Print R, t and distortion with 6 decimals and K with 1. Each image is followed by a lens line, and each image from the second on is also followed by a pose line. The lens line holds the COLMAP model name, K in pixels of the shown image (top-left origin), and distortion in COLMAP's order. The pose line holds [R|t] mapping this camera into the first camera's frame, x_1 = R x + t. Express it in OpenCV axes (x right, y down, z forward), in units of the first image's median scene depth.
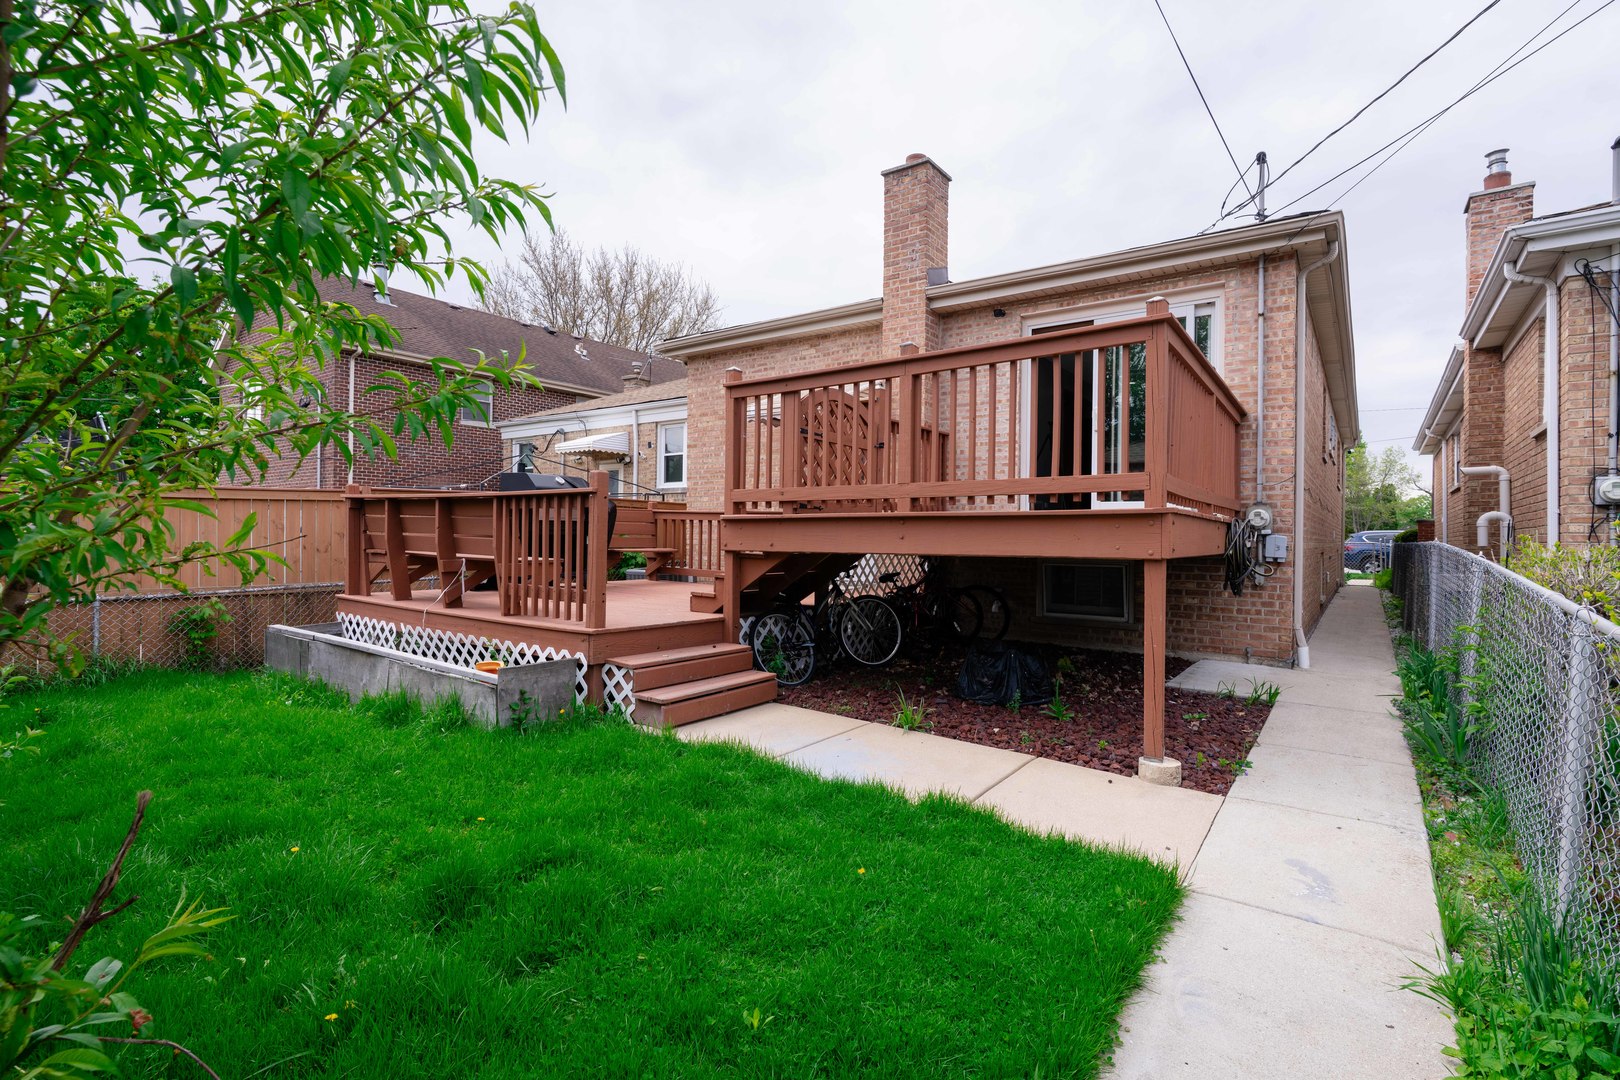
lens RADIAL K [[774.3, 0, 810.1], [0, 774.3, 532.9], [0, 0, 1]] dist [0.005419, 0.001088]
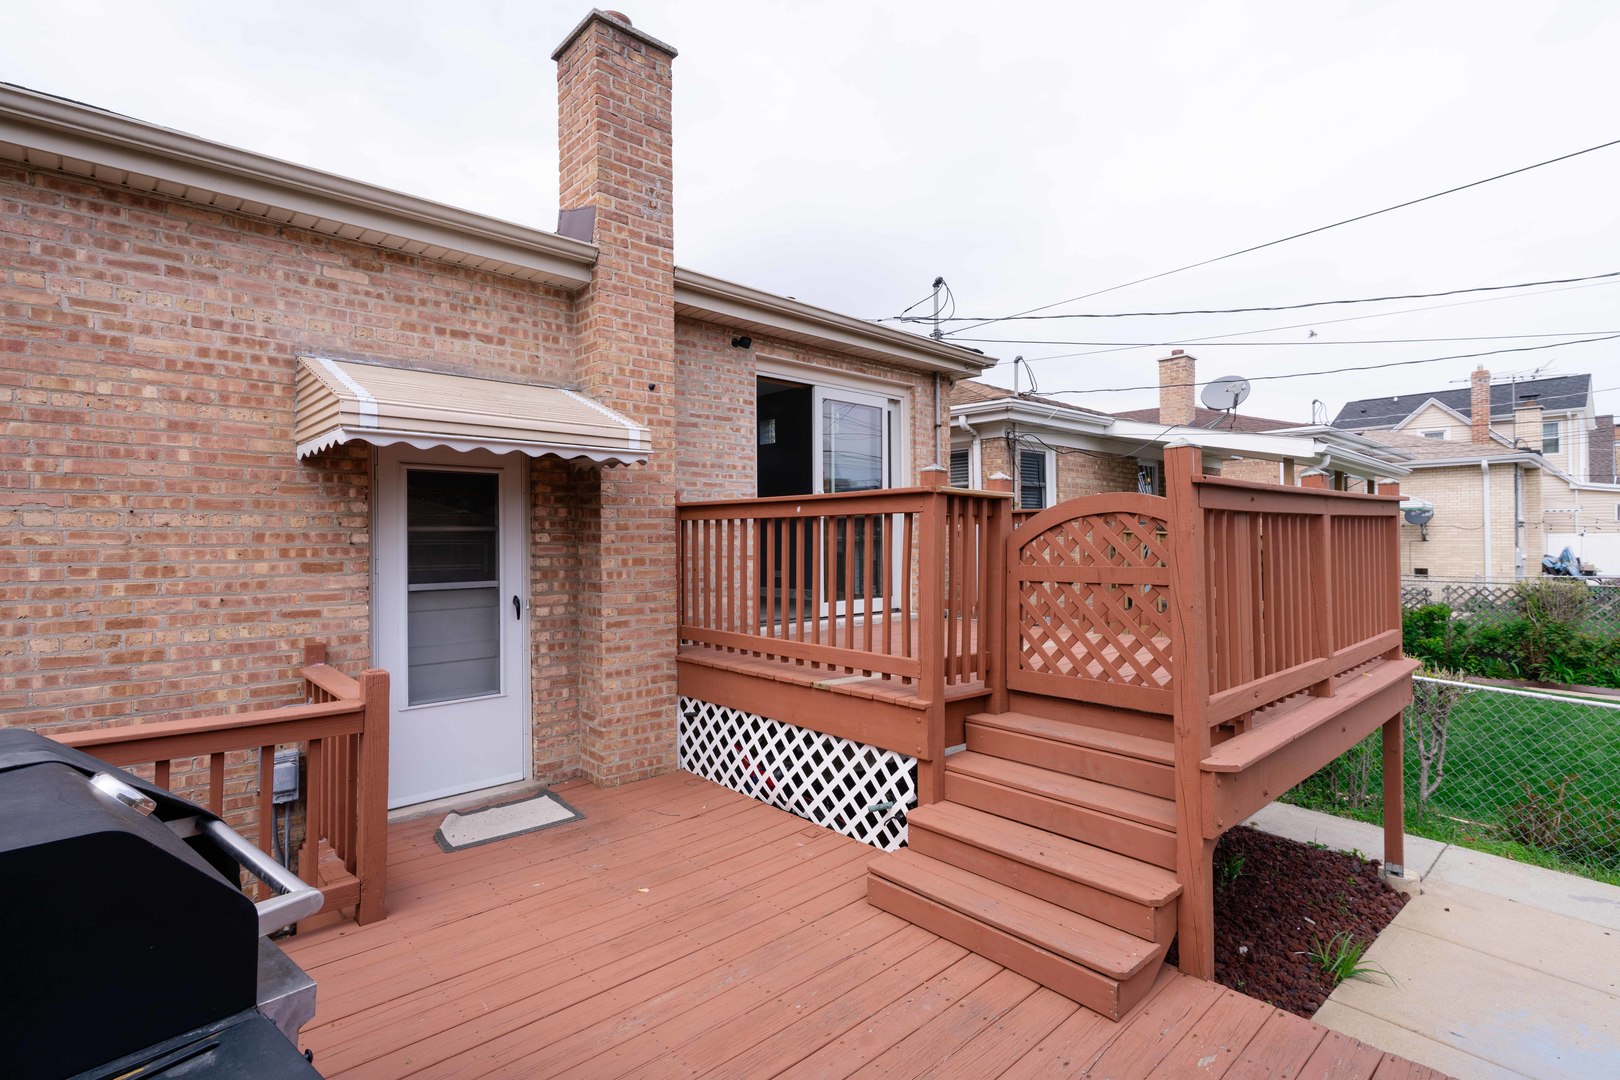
lens RADIAL K [[774.3, 0, 810.3], [0, 774.3, 536.2], [0, 0, 1]] dist [0.005419, 0.001088]
pose [[0.197841, -0.009319, 0.980190, -0.413778], [0.005132, 0.999951, 0.008471, -0.108986], [-0.980221, 0.003354, 0.197879, 0.766815]]
